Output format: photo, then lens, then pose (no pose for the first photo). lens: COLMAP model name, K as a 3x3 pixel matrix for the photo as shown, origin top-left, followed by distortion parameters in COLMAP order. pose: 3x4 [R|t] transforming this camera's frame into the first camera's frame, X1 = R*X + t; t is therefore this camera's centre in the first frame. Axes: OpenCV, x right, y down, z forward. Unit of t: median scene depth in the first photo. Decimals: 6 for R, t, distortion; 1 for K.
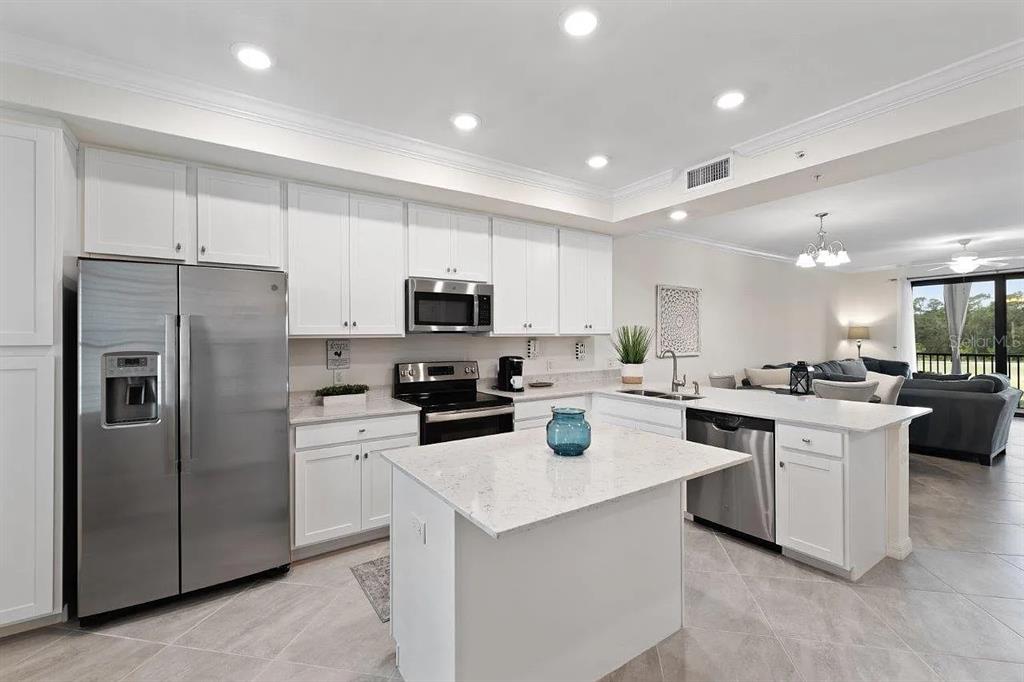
lens RADIAL K [[439.7, 0, 509.3], [0, 439.7, 335.2], [0, 0, 1]] dist [0.000244, -0.000003]
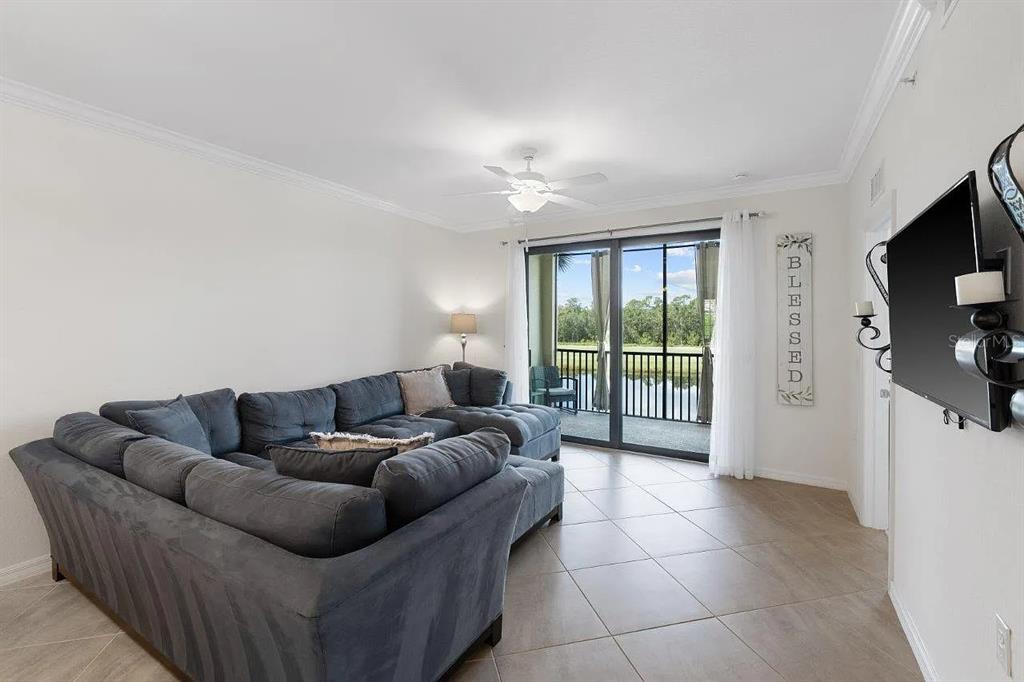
lens RADIAL K [[446.2, 0, 502.5], [0, 446.2, 322.9], [0, 0, 1]] dist [0.000433, 0.000025]
pose [[0.909660, 0.011379, 0.415198, 1.303001], [-0.010983, 0.999934, -0.003341, -0.010342], [-0.415208, -0.001521, 0.909725, 0.865973]]
